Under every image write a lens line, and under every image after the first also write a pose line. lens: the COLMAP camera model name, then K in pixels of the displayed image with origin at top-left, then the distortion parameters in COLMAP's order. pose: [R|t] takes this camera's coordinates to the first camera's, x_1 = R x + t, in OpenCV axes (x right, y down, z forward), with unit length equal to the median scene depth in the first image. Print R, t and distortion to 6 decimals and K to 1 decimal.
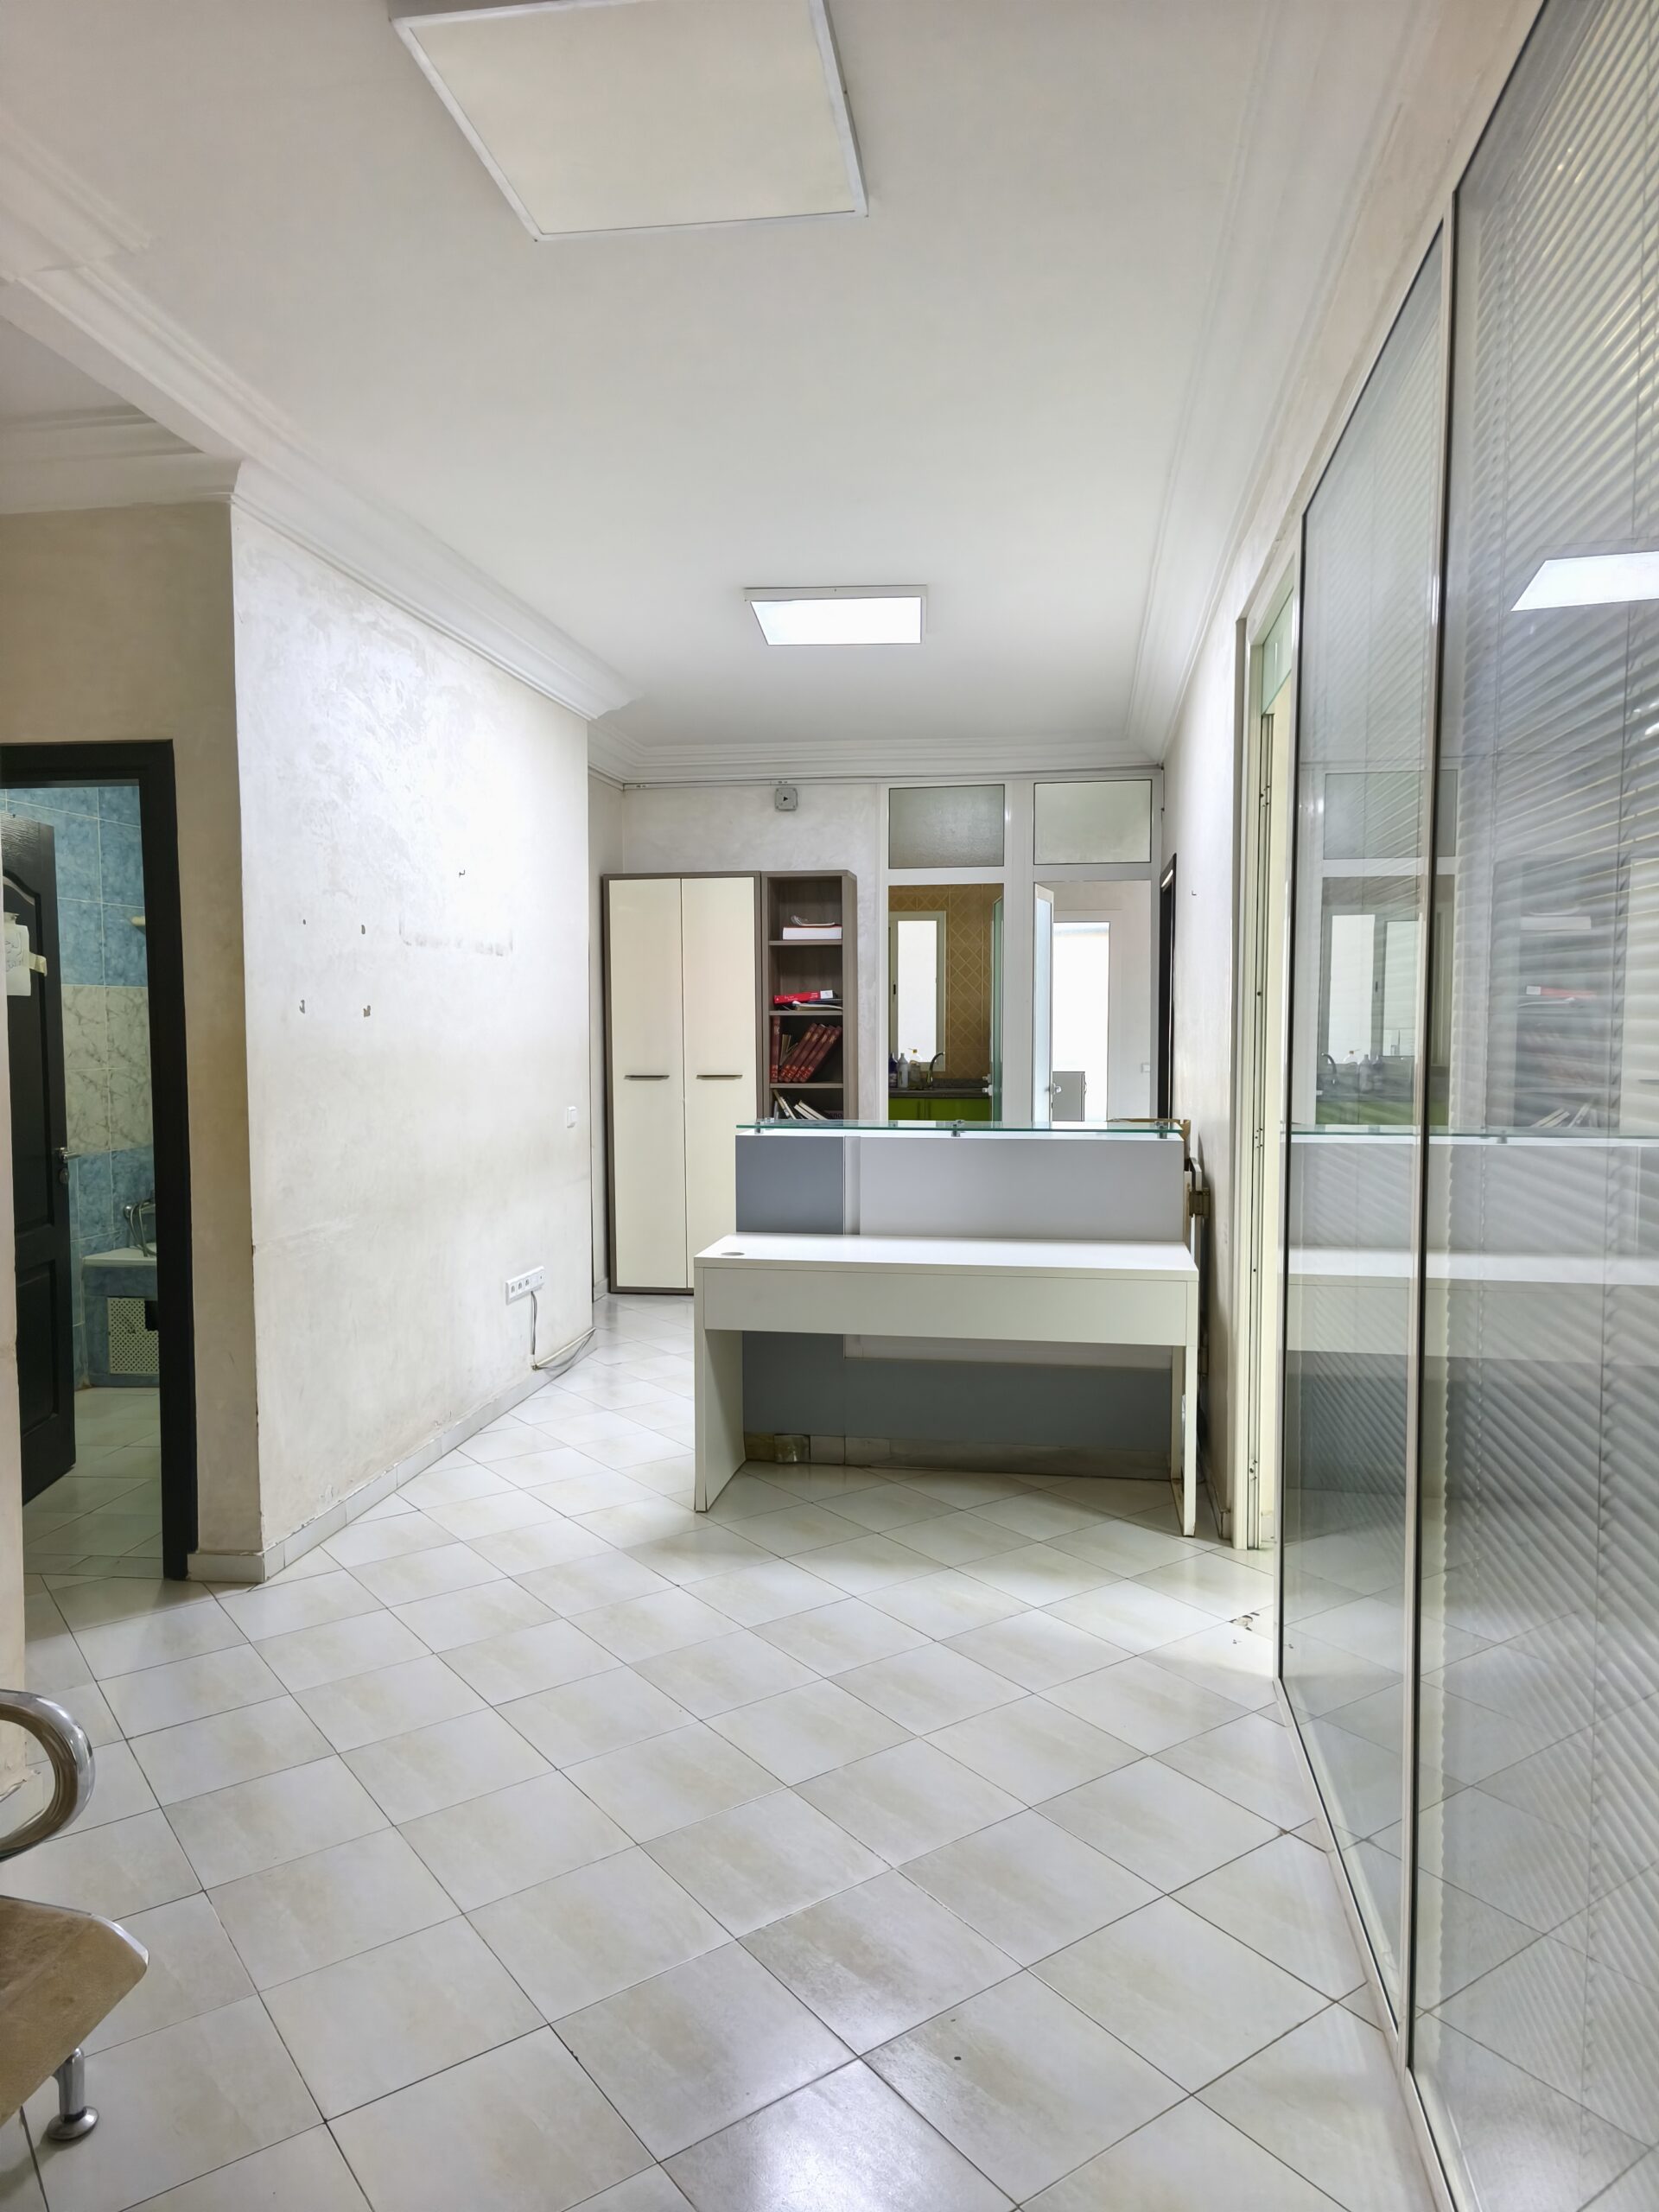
lens RADIAL K [[1472.1, 0, 821.1], [0, 1472.1, 1102.7], [0, 0, 1]] dist [0.031430, -0.004374]
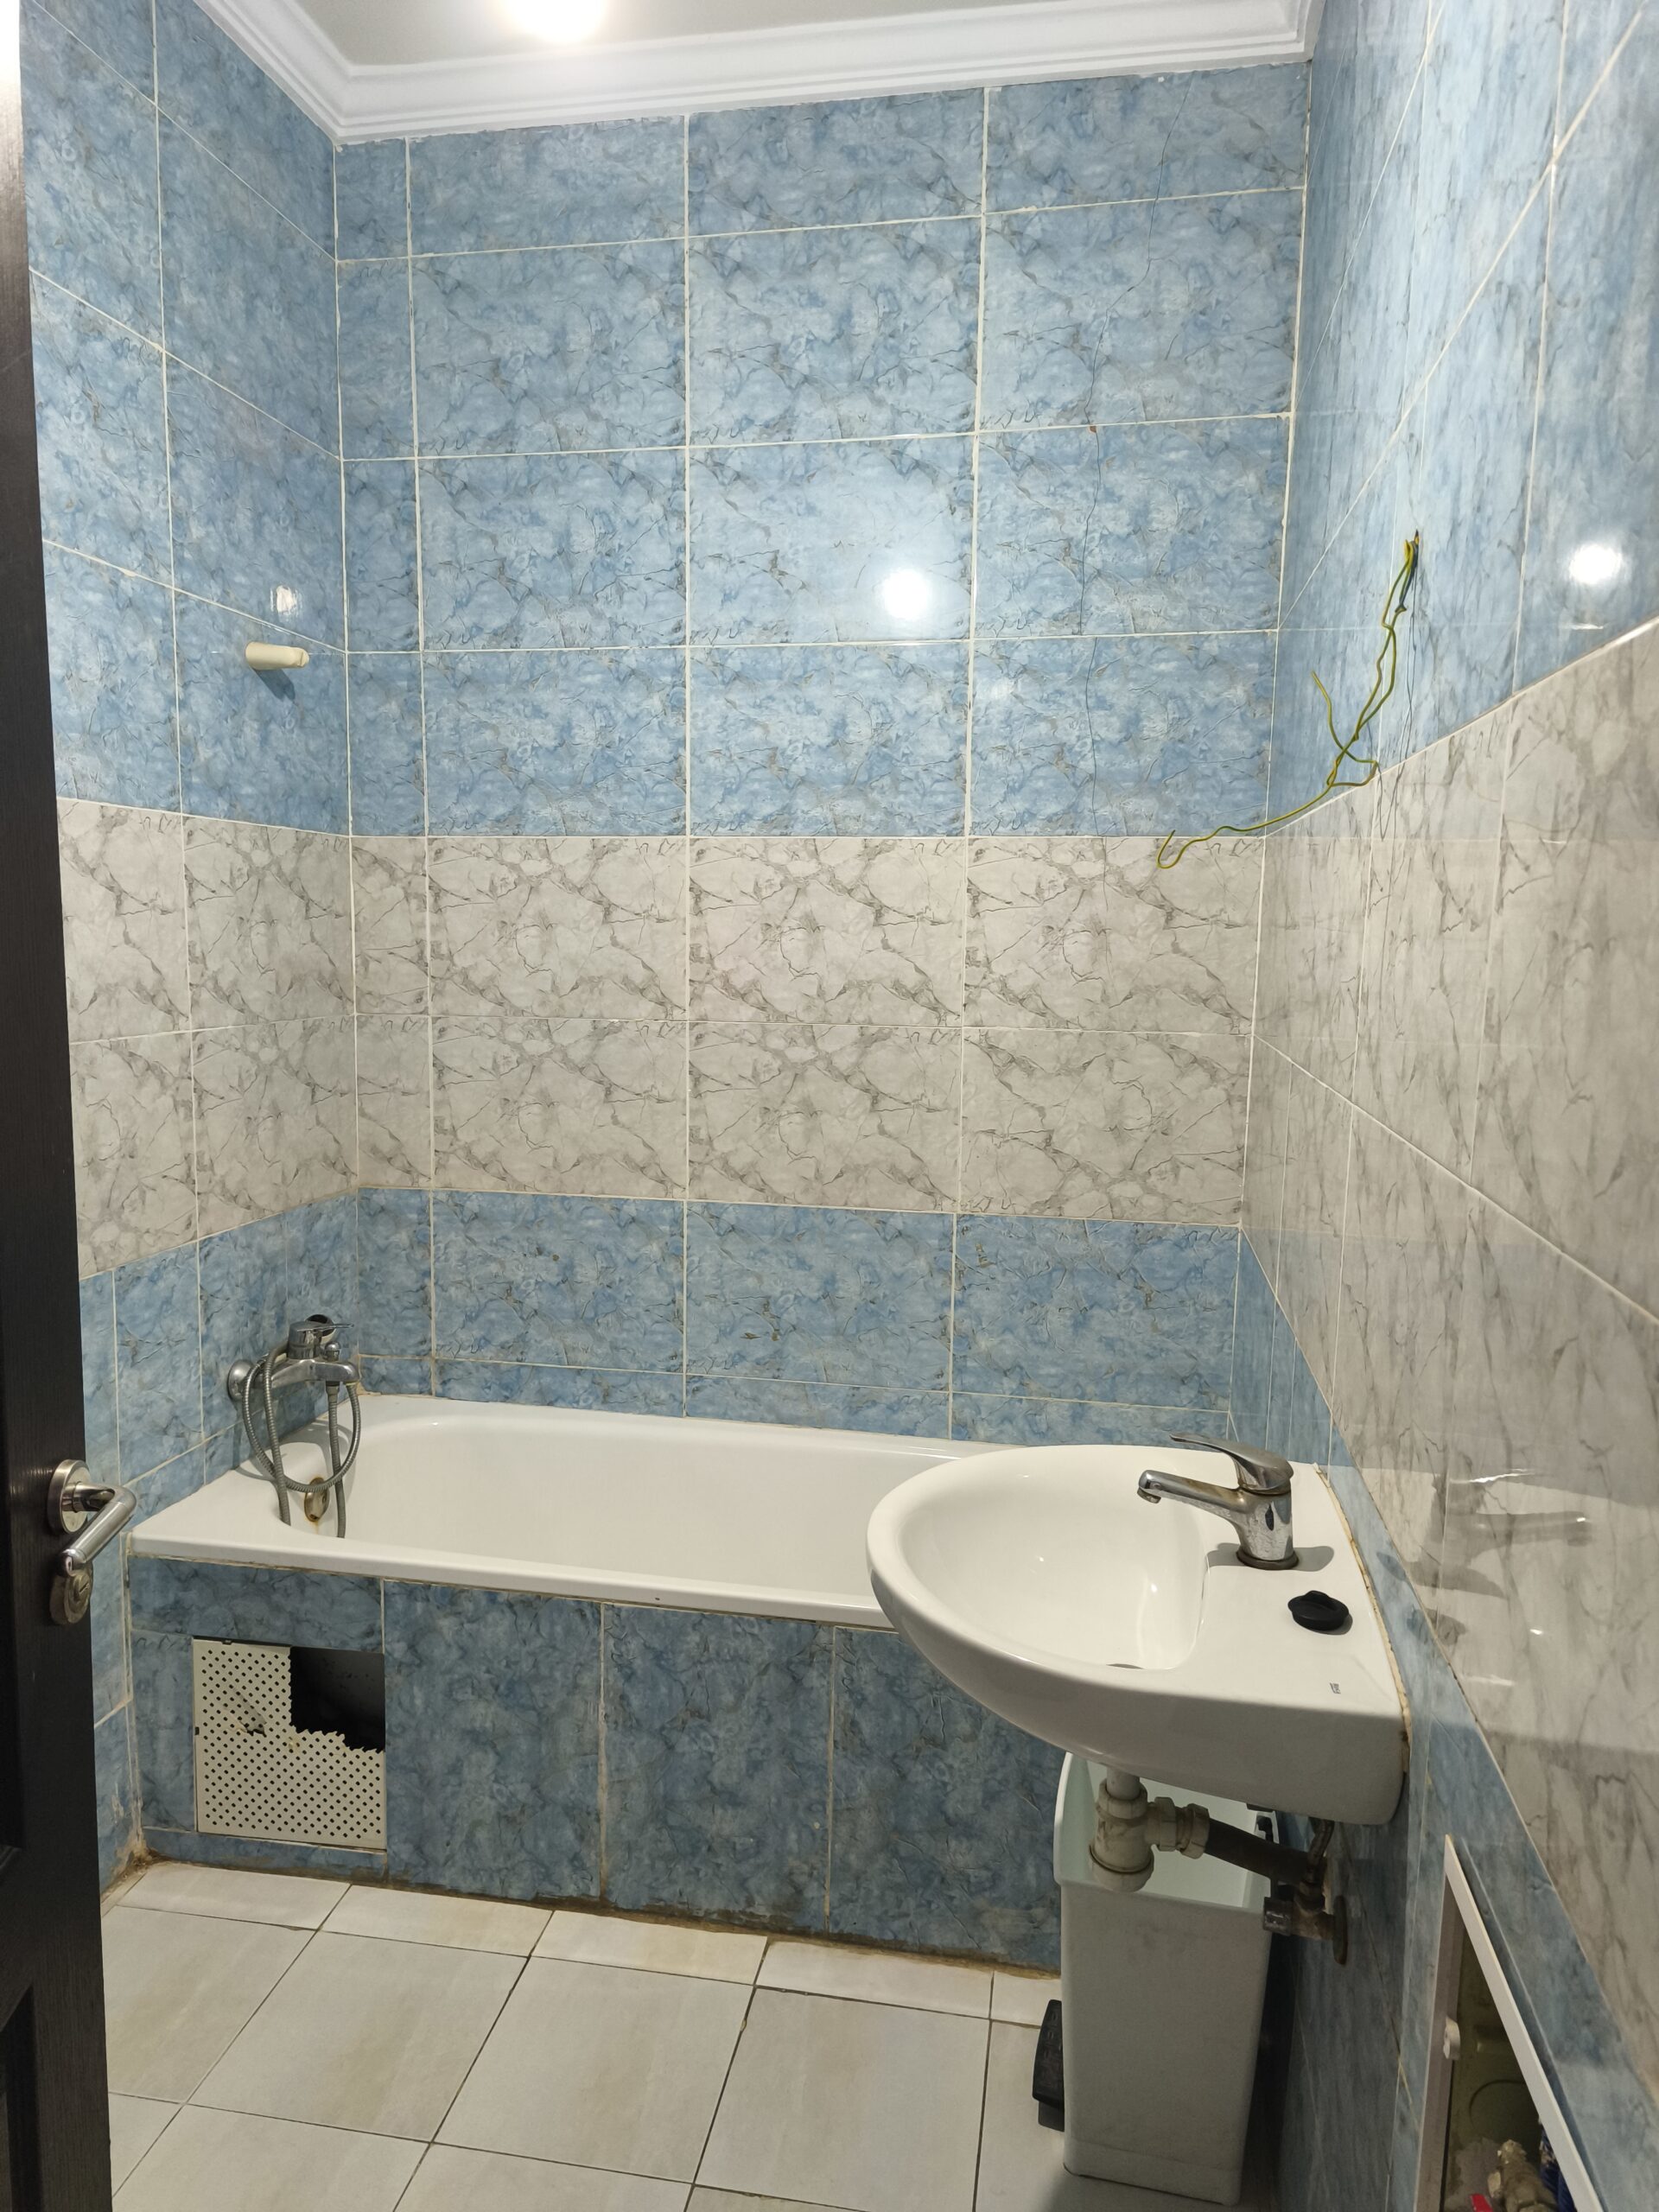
lens RADIAL K [[1472.1, 0, 836.9], [0, 1472.1, 1104.0], [0, 0, 1]] dist [0.031430, -0.004374]
pose [[0.999572, 0.029203, -0.001862, -0.316485], [-0.029008, 0.997253, 0.068155, -0.035810], [0.003848, -0.068071, 0.997673, 0.624207]]
